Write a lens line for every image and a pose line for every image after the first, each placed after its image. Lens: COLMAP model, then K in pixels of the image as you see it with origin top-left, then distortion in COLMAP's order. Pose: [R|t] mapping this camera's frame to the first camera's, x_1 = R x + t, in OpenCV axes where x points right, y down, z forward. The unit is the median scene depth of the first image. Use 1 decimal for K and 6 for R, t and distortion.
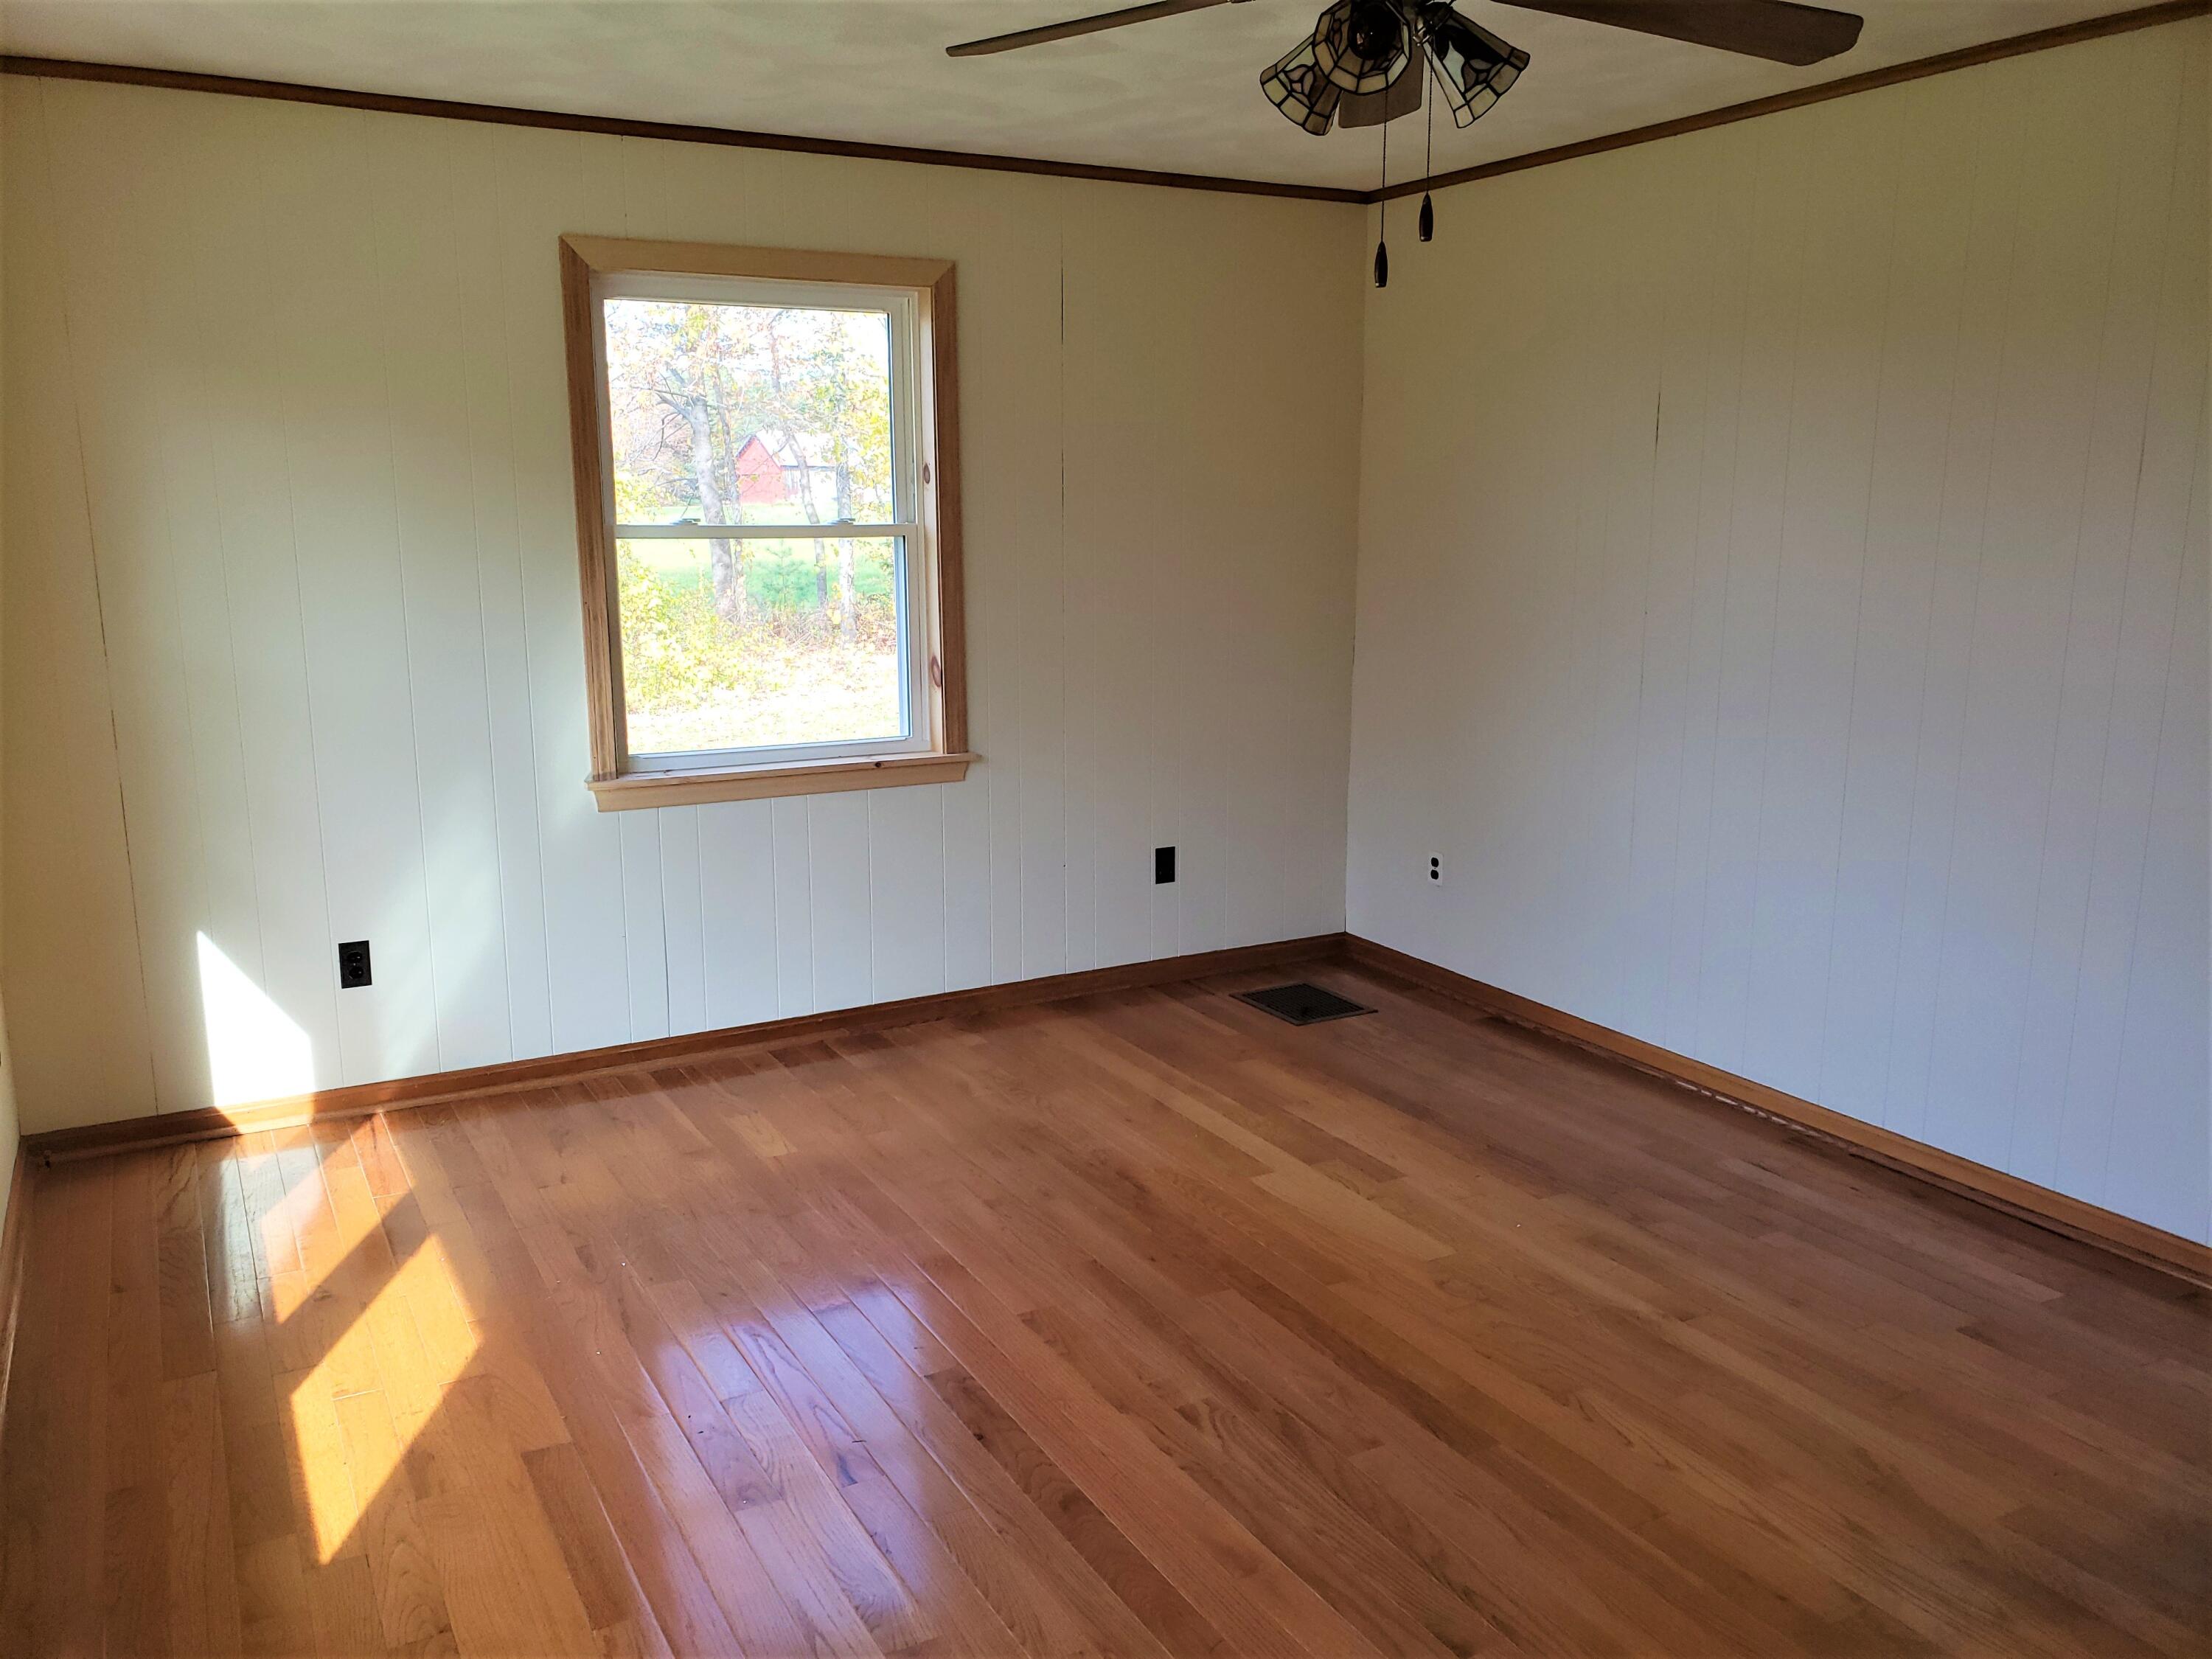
lens RADIAL K [[1709.7, 0, 1106.0], [0, 1709.7, 829.5], [0, 0, 1]] dist [0.001451, 0.000050]
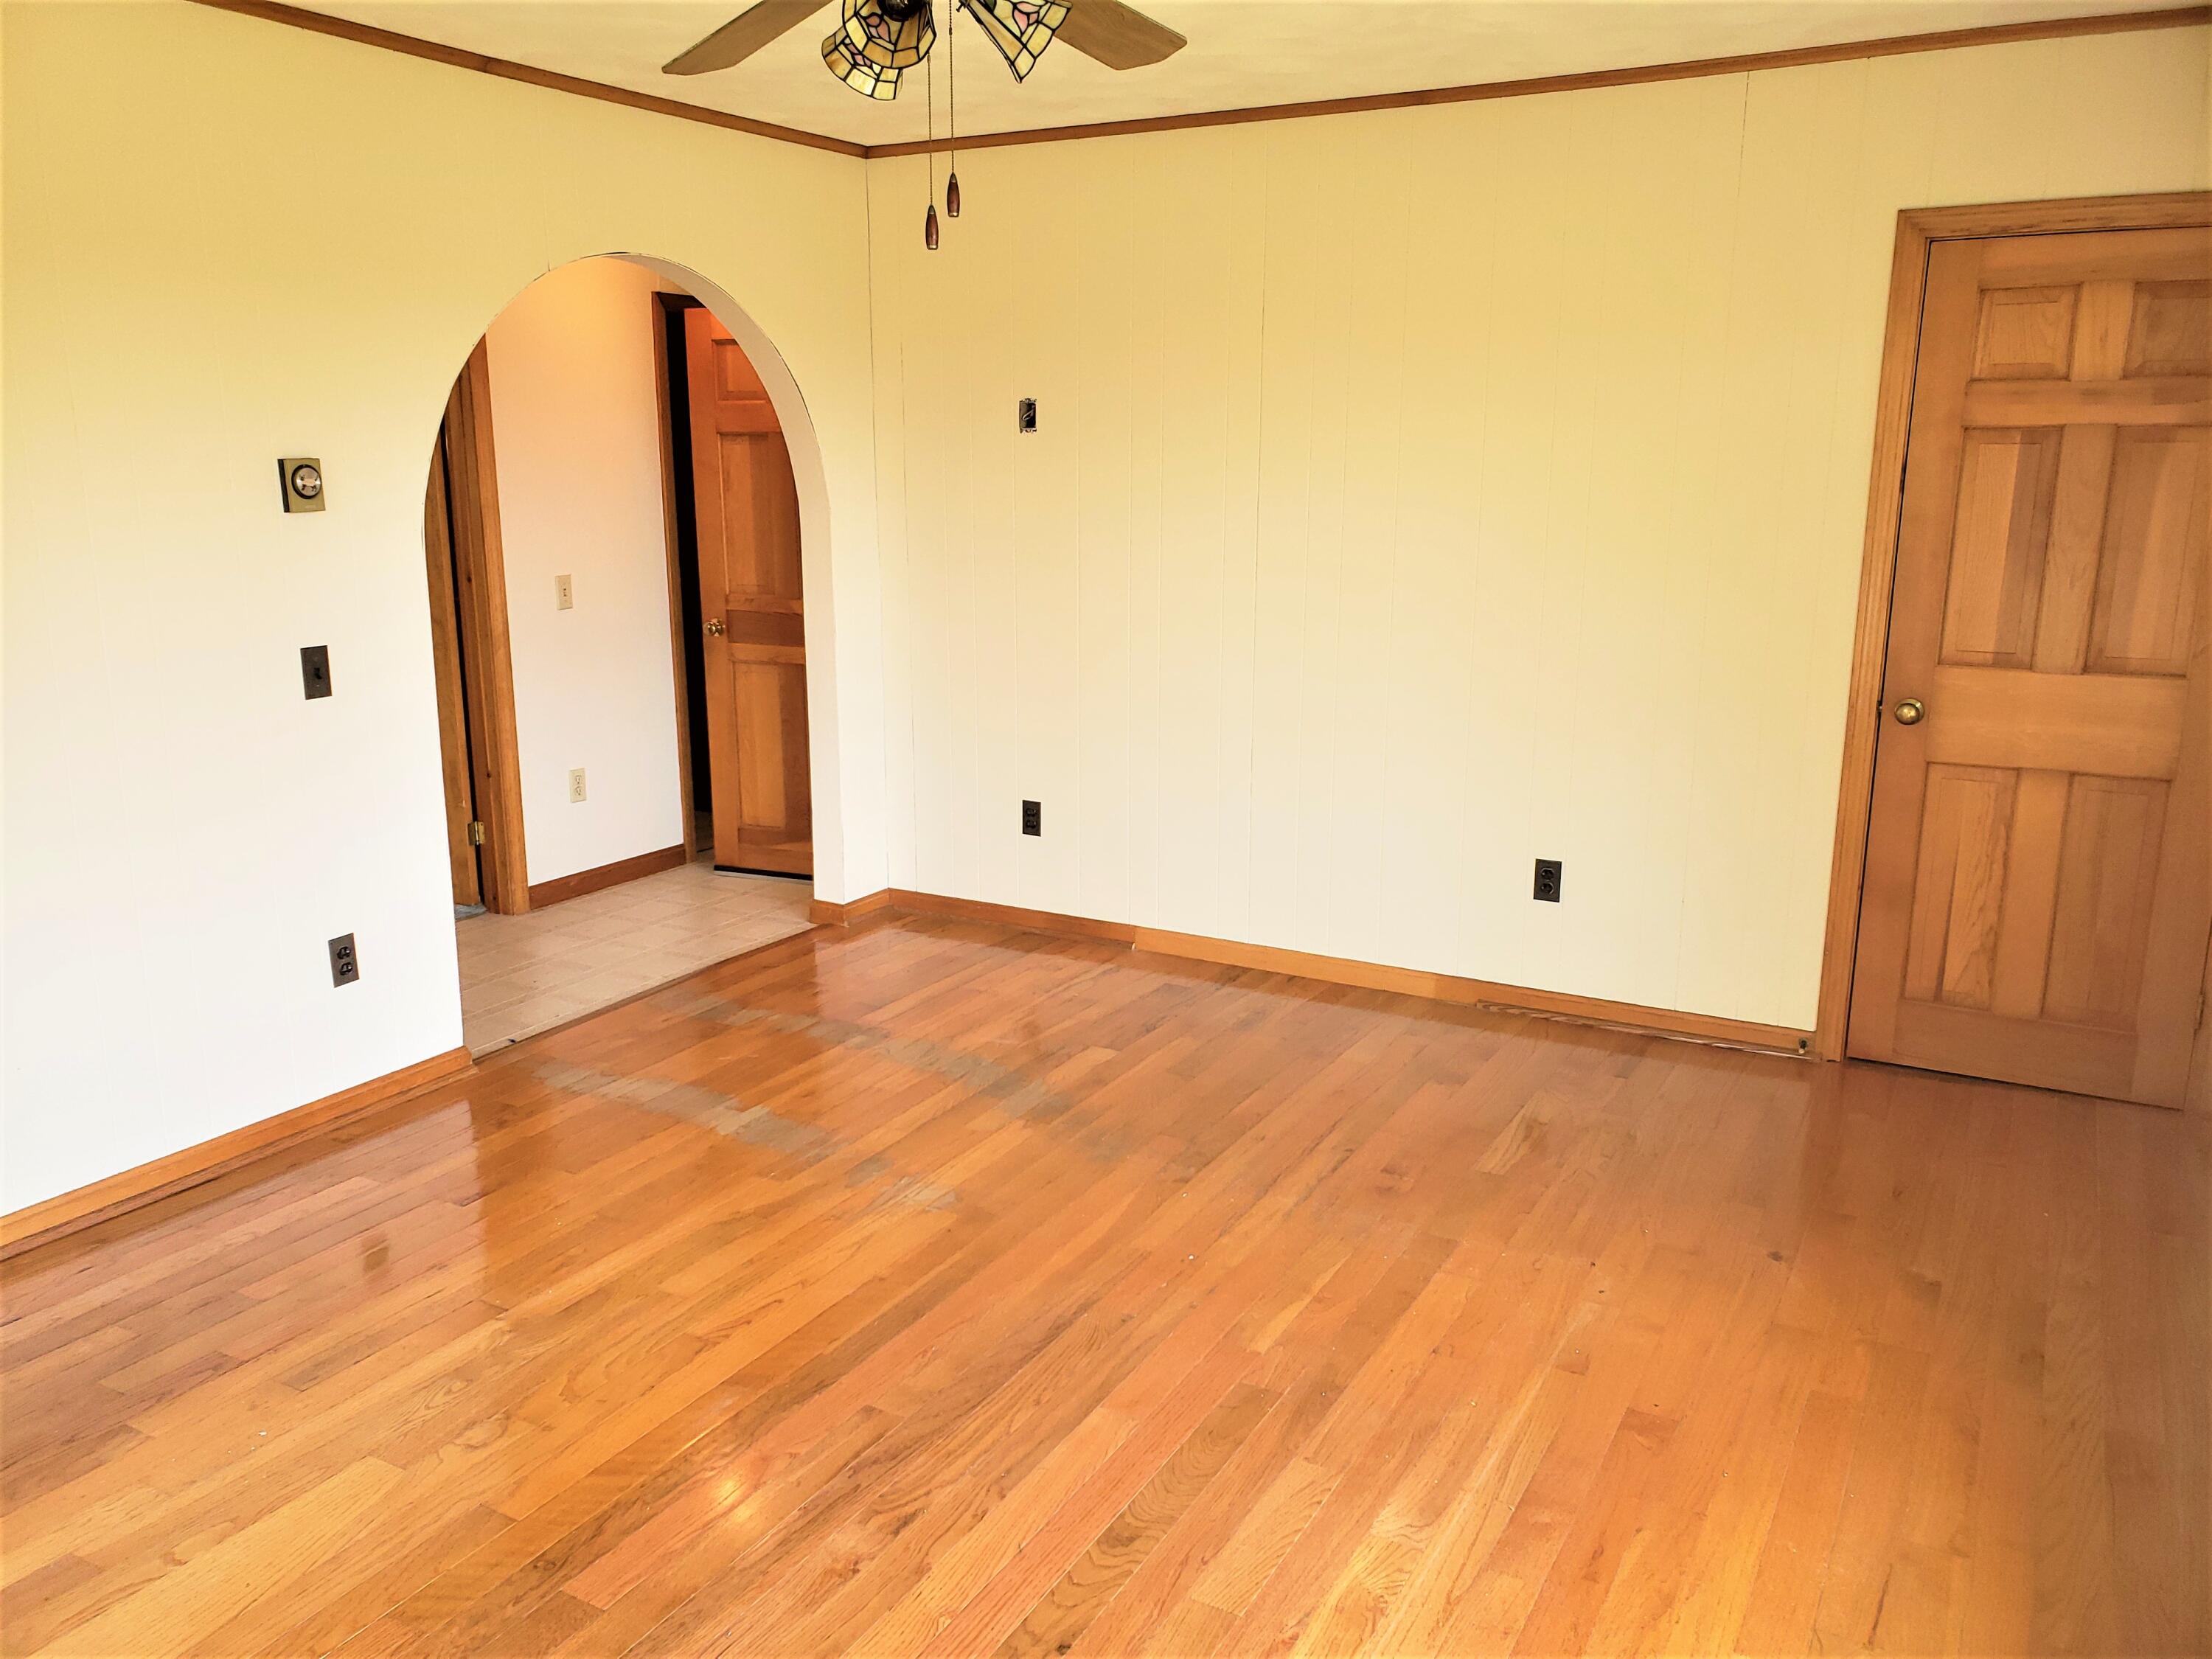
lens RADIAL K [[1709.7, 0, 1106.0], [0, 1709.7, 829.5], [0, 0, 1]] dist [0.001451, 0.000050]
pose [[-0.522474, -0.188933, 0.831460, -0.645363], [0.164329, 0.934548, 0.315619, -0.233892], [-0.836670, 0.301536, -0.457230, 1.188280]]
